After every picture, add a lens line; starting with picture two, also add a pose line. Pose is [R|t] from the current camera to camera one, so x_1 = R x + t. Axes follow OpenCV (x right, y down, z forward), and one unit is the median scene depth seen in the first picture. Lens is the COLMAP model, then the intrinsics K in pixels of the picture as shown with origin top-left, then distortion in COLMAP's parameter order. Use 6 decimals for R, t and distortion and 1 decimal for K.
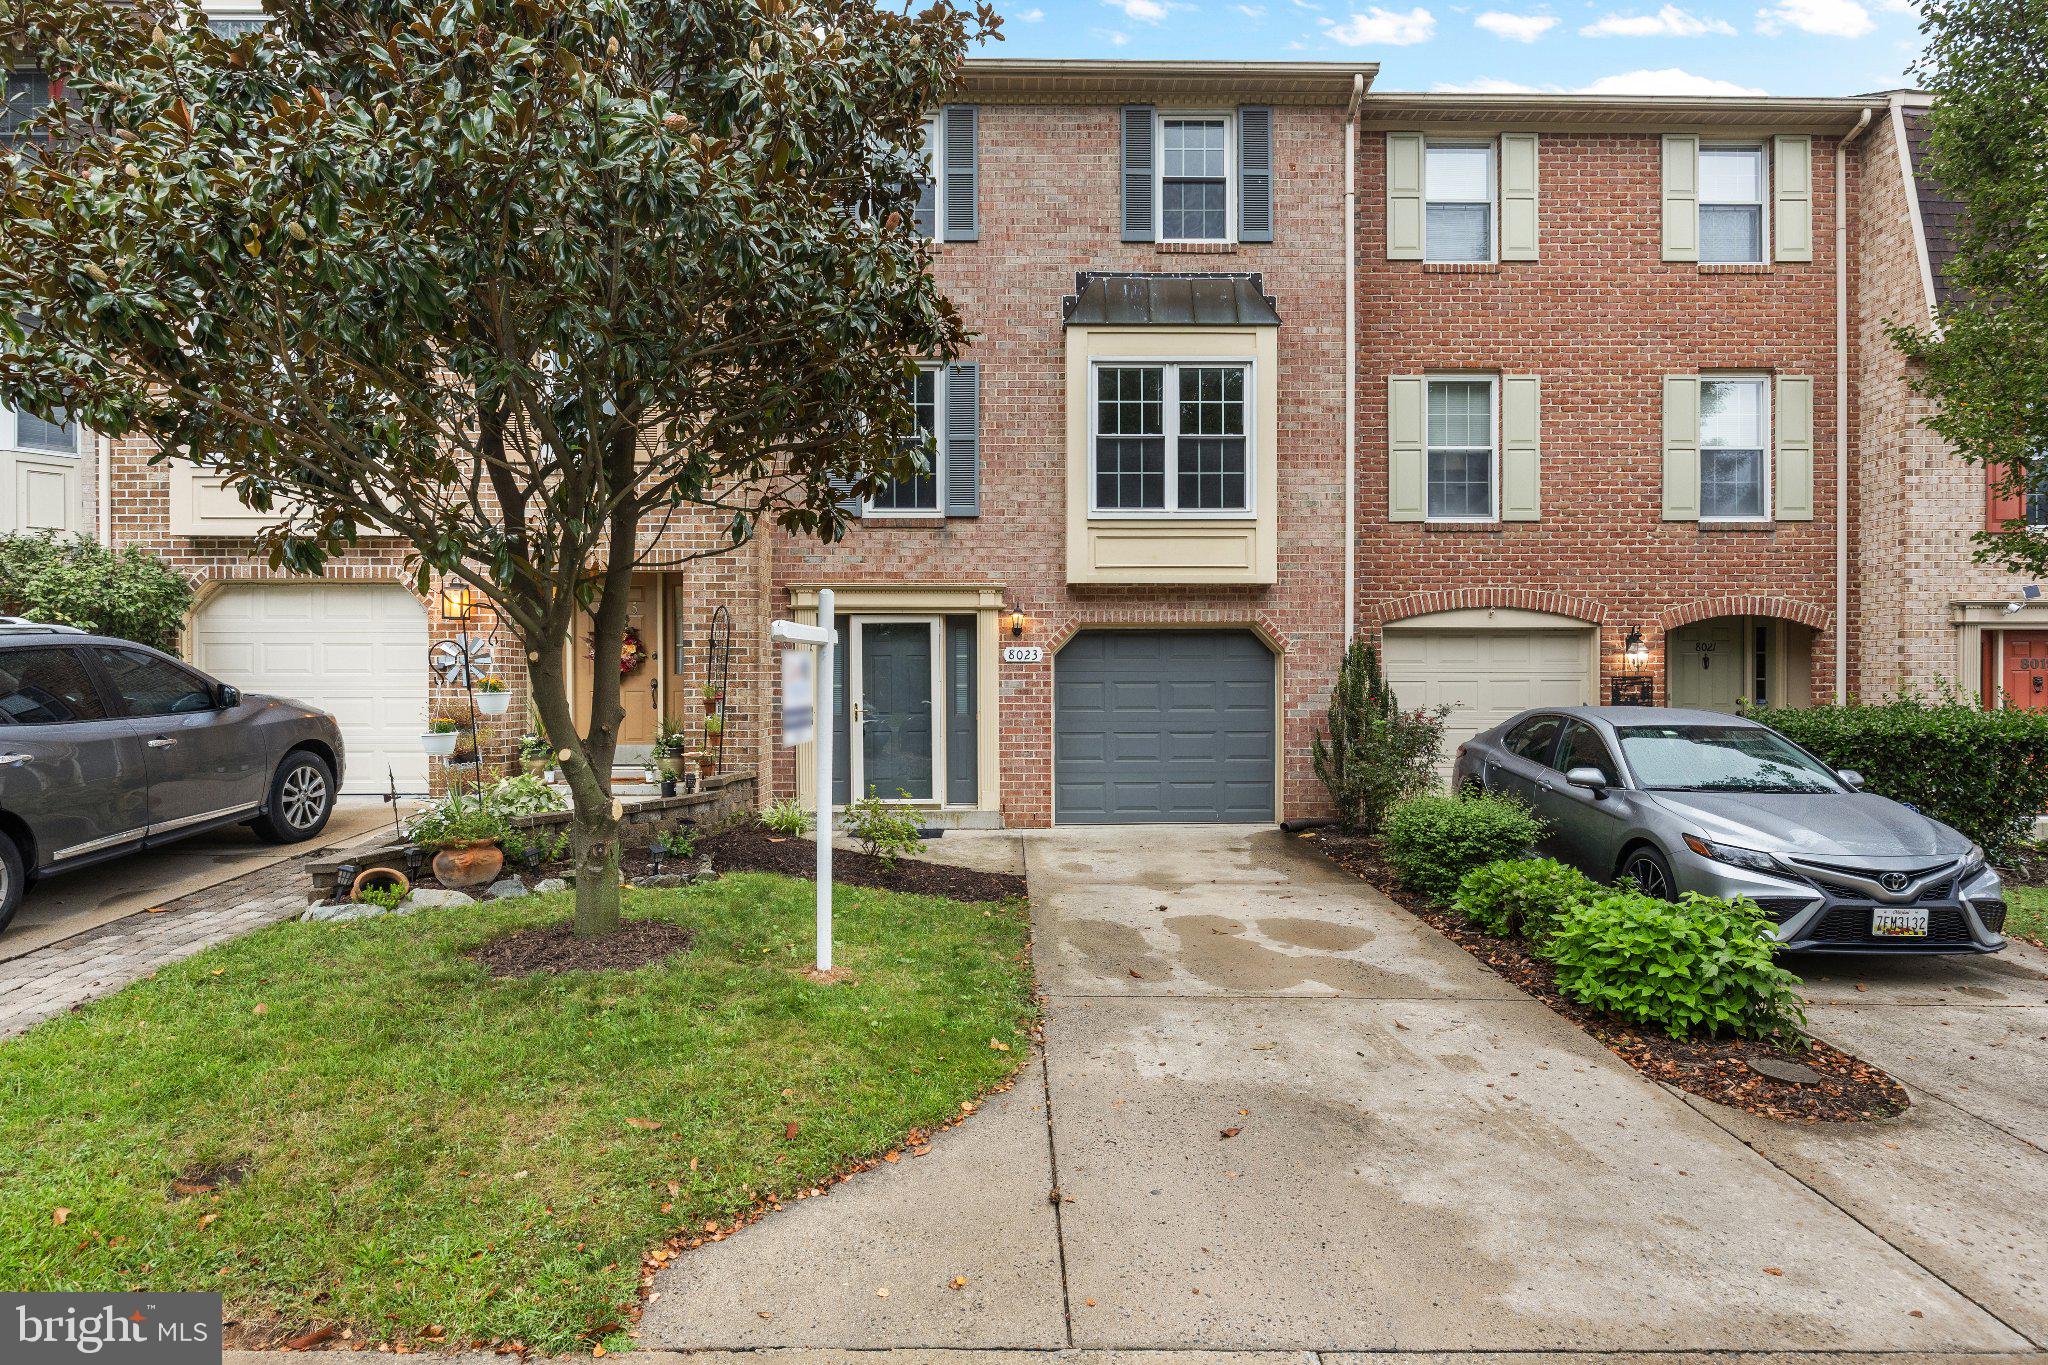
lens RADIAL K [[1169.3, 0, 1023.1], [0, 1169.3, 687.1], [0, 0, 1]] dist [-0.004309, -0.002970]
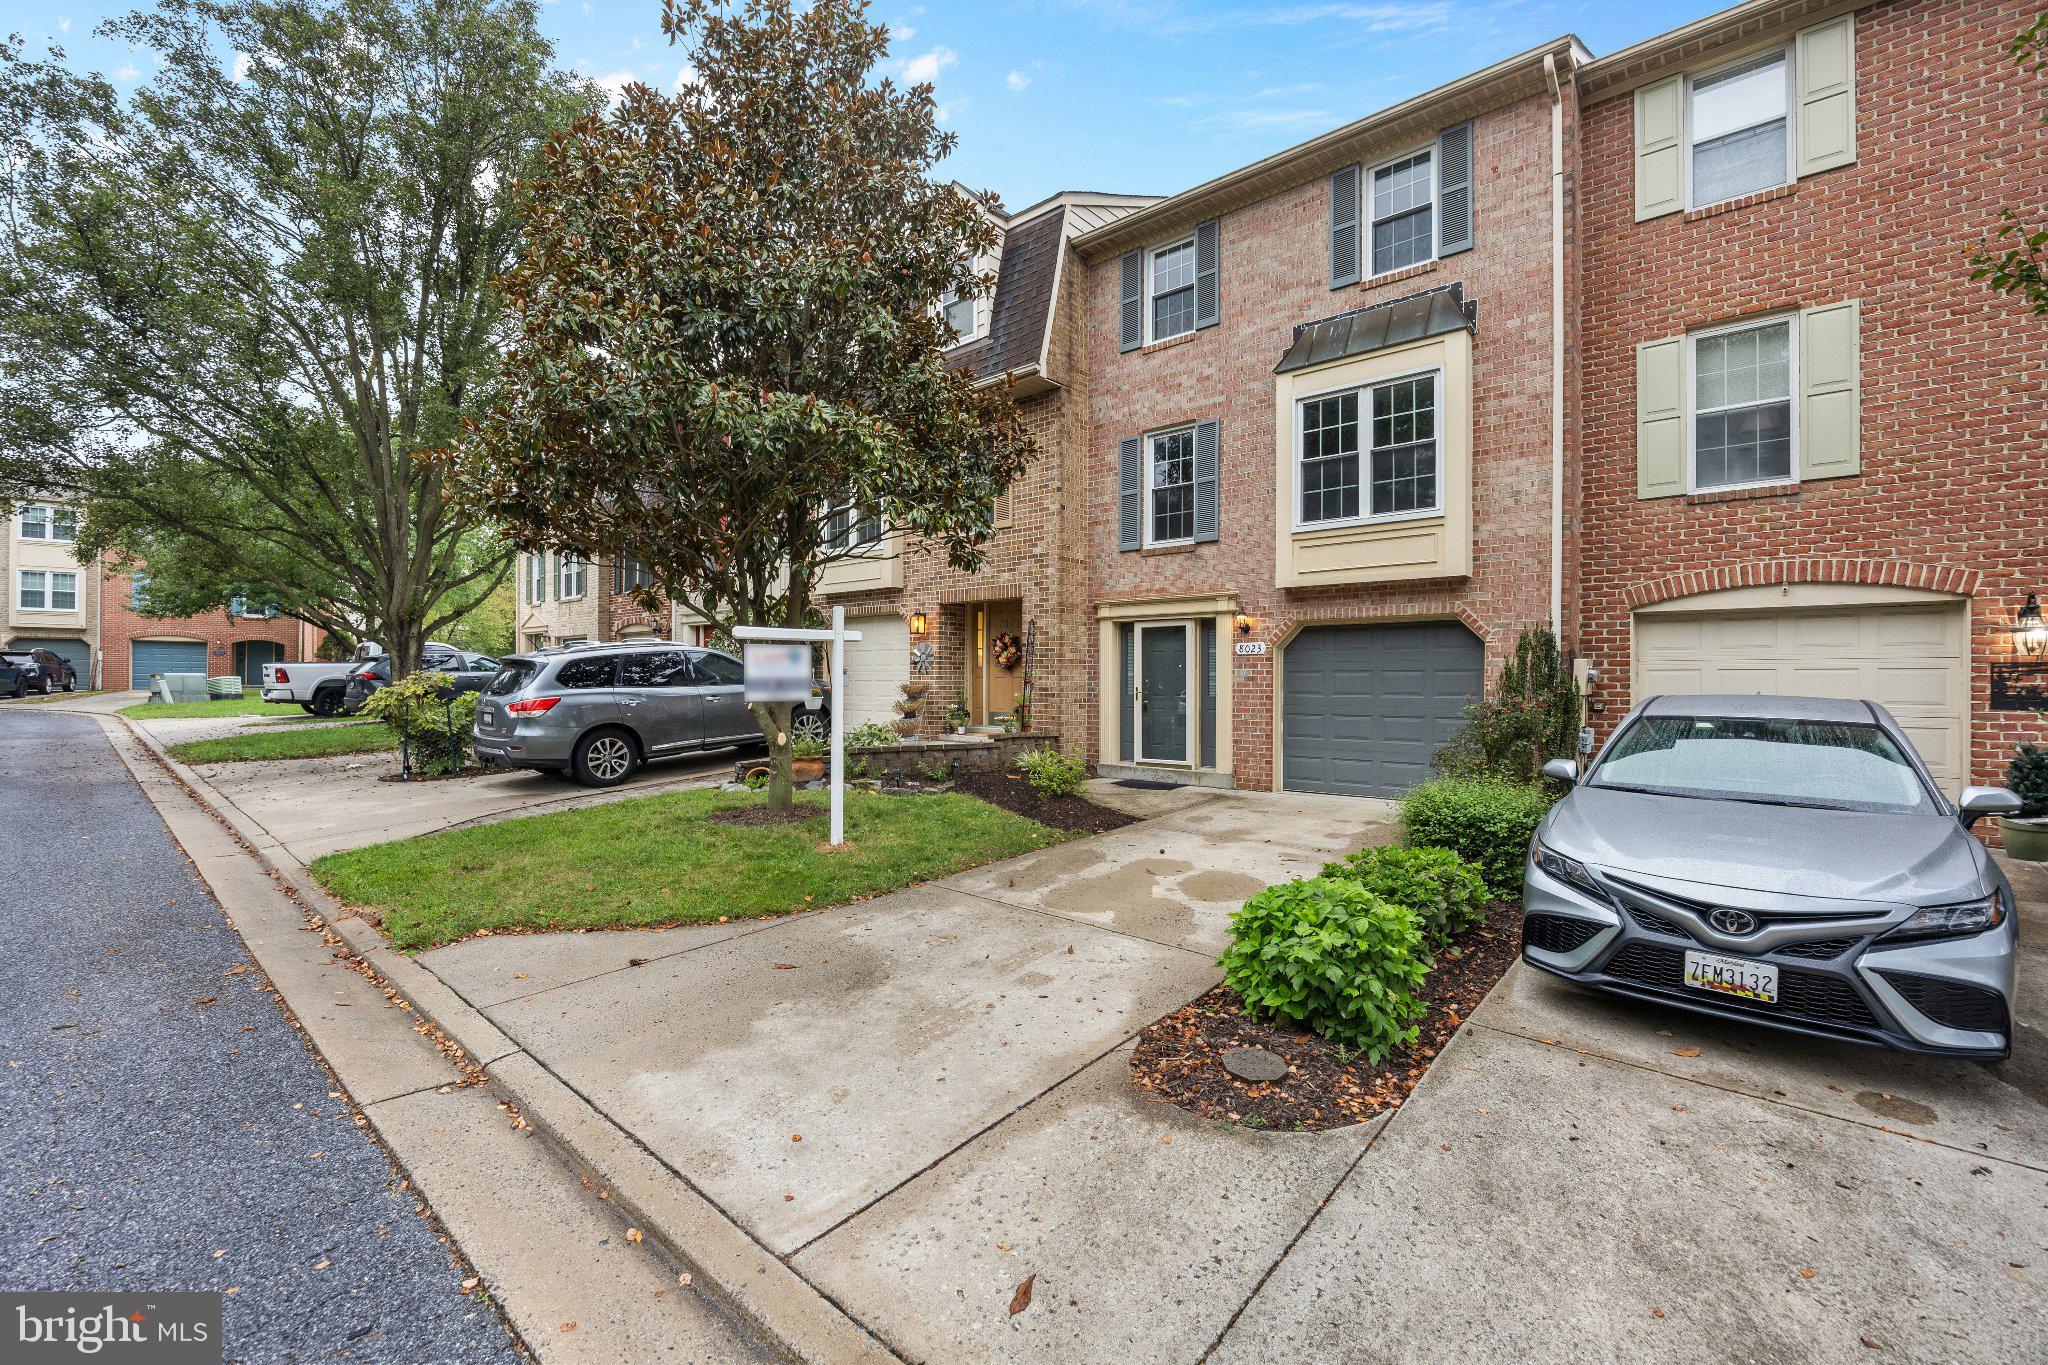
lens RADIAL K [[888.8, 0, 1023.8], [0, 888.8, 673.3], [0, 0, 1]] dist [-0.012777, -0.000007]
pose [[0.730452, -0.000479, -0.682964, 0.463807], [-0.007563, 0.999933, -0.008789, 0.008524], [0.682923, 0.011585, 0.730399, 0.155829]]
